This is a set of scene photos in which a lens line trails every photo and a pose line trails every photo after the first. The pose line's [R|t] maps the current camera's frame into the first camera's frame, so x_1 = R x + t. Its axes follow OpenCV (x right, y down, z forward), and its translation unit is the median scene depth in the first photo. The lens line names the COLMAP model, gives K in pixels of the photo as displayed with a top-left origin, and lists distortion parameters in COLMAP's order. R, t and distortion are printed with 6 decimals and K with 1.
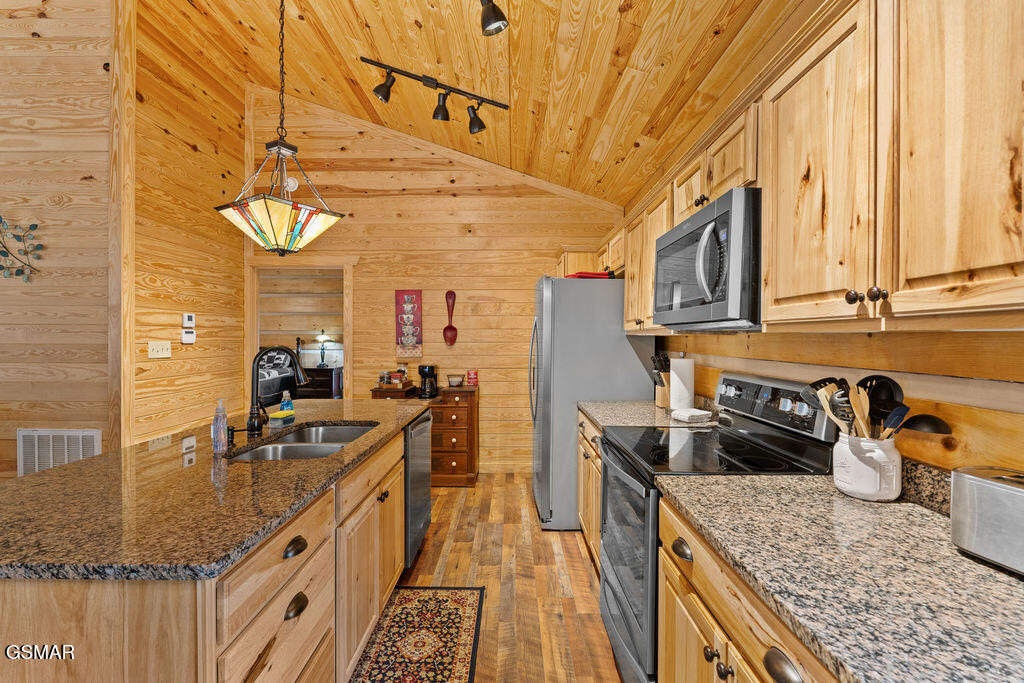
lens RADIAL K [[452.2, 0, 513.0], [0, 452.2, 339.0], [0, 0, 1]] dist [-0.006611, 0.000985]
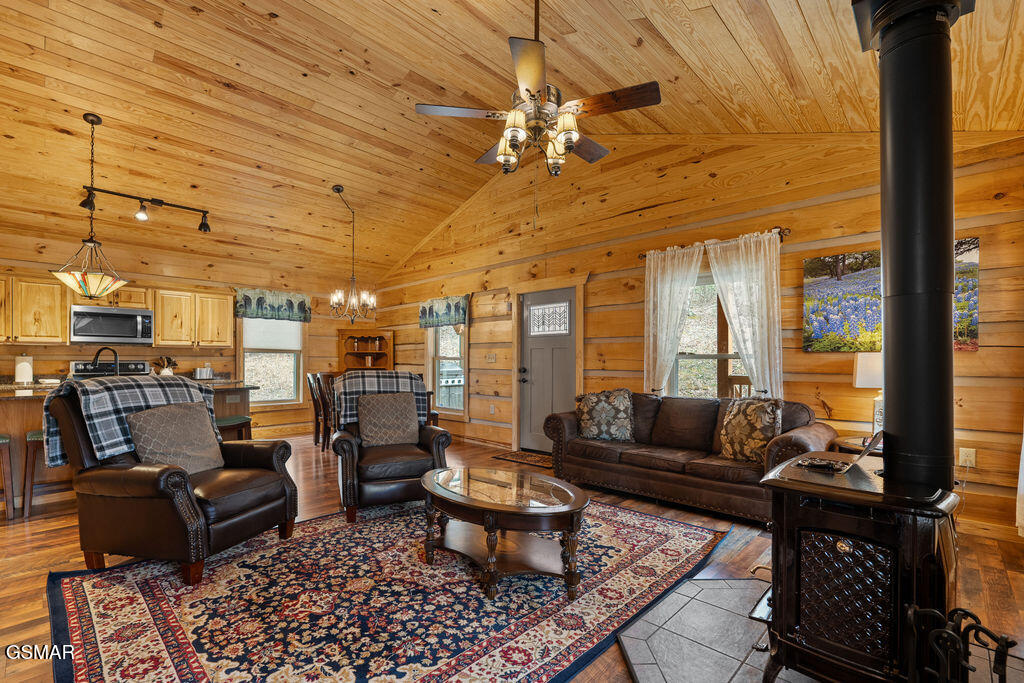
lens RADIAL K [[452.2, 0, 511.1], [0, 452.2, 362.0], [0, 0, 1]] dist [-0.006611, 0.000985]
pose [[-0.727703, -0.003648, 0.685883, -2.140667], [-0.000053, 0.999986, 0.005262, 0.047713], [-0.685892, 0.003792, -0.727693, 0.806709]]
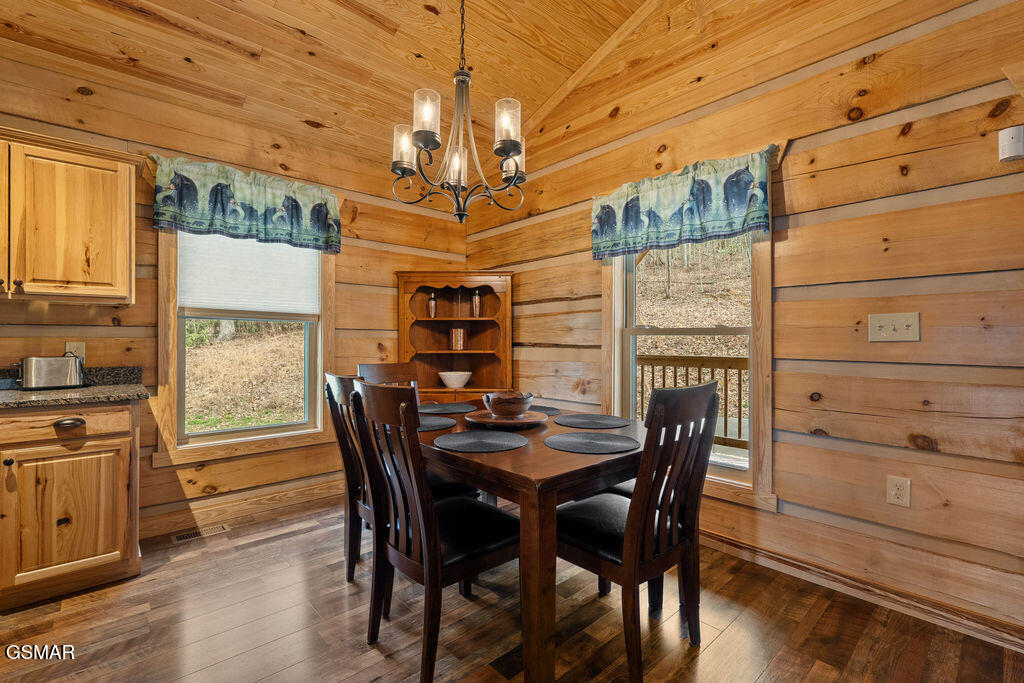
lens RADIAL K [[452.2, 0, 508.8], [0, 452.2, 339.7], [0, 0, 1]] dist [-0.006611, 0.000985]
pose [[-0.672433, -0.001746, 0.740156, -0.771289], [0.000740, 0.999995, 0.003031, 0.055689], [-0.740157, 0.002586, -0.672429, 0.209324]]
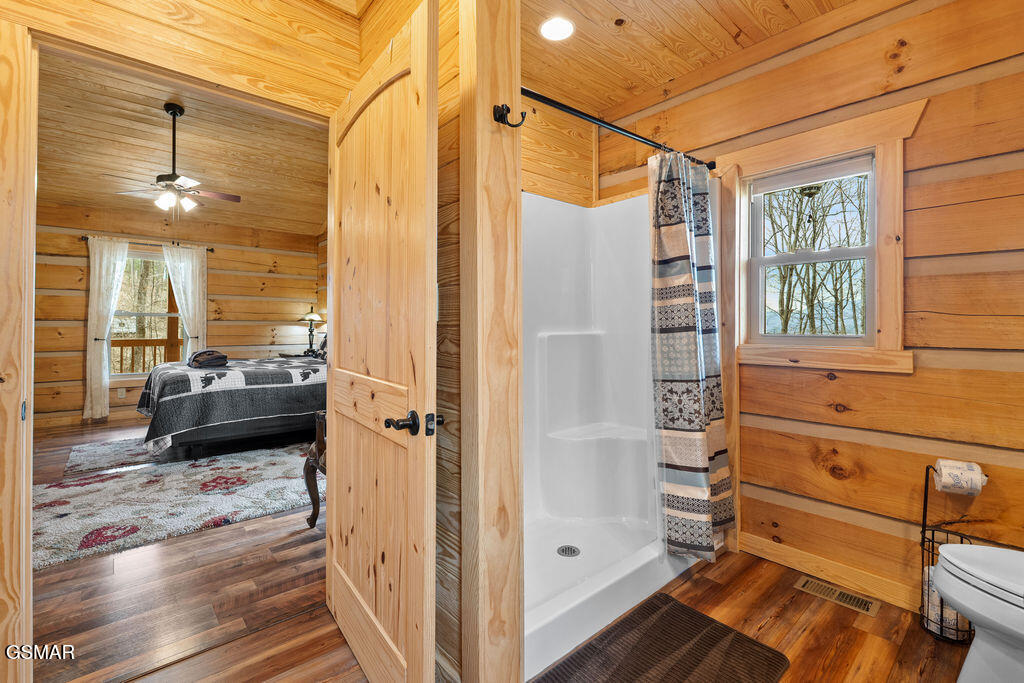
lens RADIAL K [[452.2, 0, 521.4], [0, 452.2, 325.8], [0, 0, 1]] dist [-0.006611, 0.000985]
pose [[0.663043, -0.008889, -0.748528, 0.156058], [-0.002823, 0.999893, -0.014374, 0.054230], [0.748576, 0.011643, 0.662947, 2.009680]]
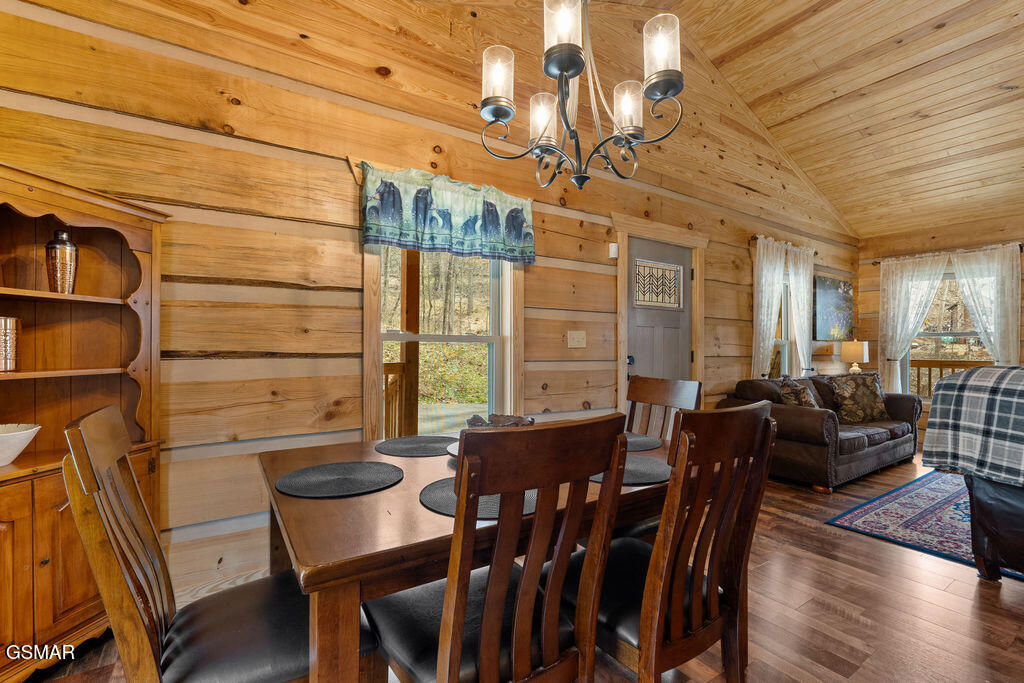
lens RADIAL K [[452.2, 0, 508.9], [0, 452.2, 350.2], [0, 0, 1]] dist [-0.006611, 0.000985]
pose [[-0.833681, -0.000041, -0.552247, 0.065426], [-0.005918, 0.999943, 0.008859, 0.057416], [0.552215, 0.010654, -0.833634, 0.183166]]
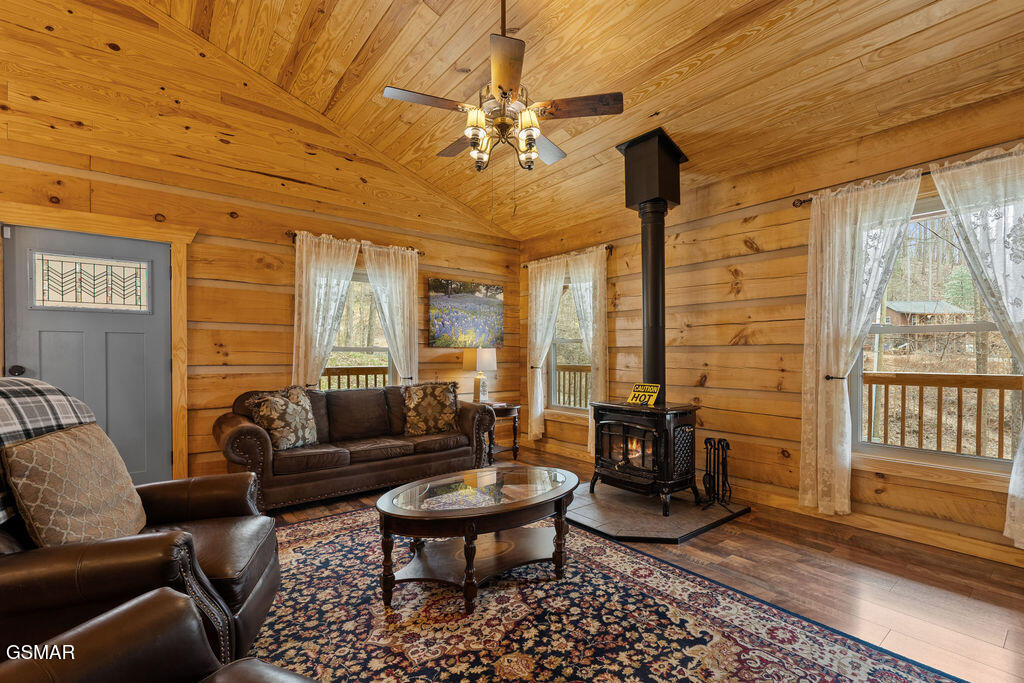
lens RADIAL K [[452.2, 0, 509.2], [0, 452.2, 362.0], [0, 0, 1]] dist [-0.006611, 0.000985]
pose [[-0.782802, 0.007434, -0.622226, -1.089672], [-0.004181, 0.999843, 0.017205, 0.051602], [0.622257, 0.016070, -0.782648, 0.843923]]
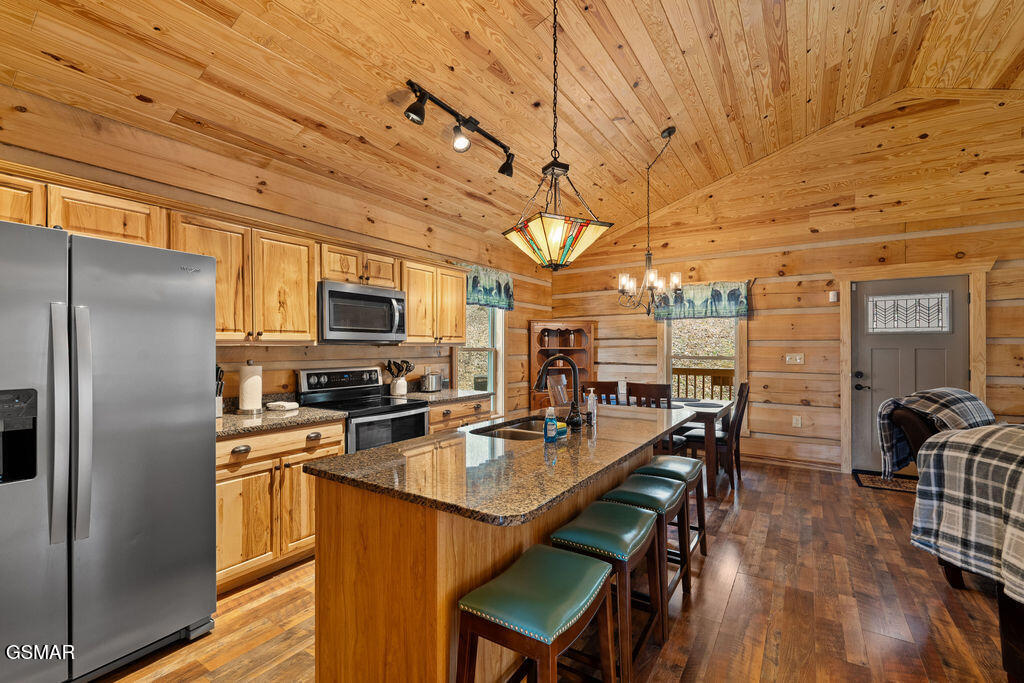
lens RADIAL K [[452.2, 0, 510.7], [0, 452.2, 345.9], [0, 0, 1]] dist [-0.006611, 0.000985]
pose [[-0.838099, 0.000319, 0.545519, -0.692794], [-0.000132, 1.000000, -0.000788, -0.006204], [-0.545519, -0.000733, -0.838098, 1.344351]]
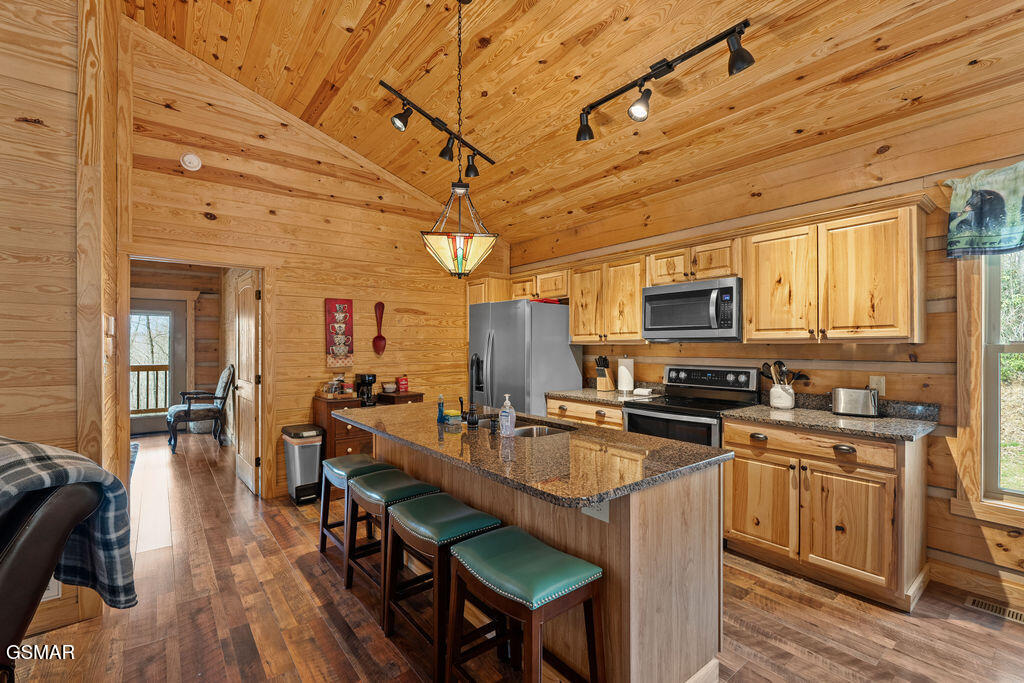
lens RADIAL K [[452.2, 0, 512.6], [0, 452.2, 345.6], [0, 0, 1]] dist [-0.006611, 0.000985]
pose [[0.781027, -0.003705, 0.624486, -0.796177], [0.005970, 0.999981, -0.001533, -0.003480], [-0.624469, 0.004926, 0.781034, -0.011308]]
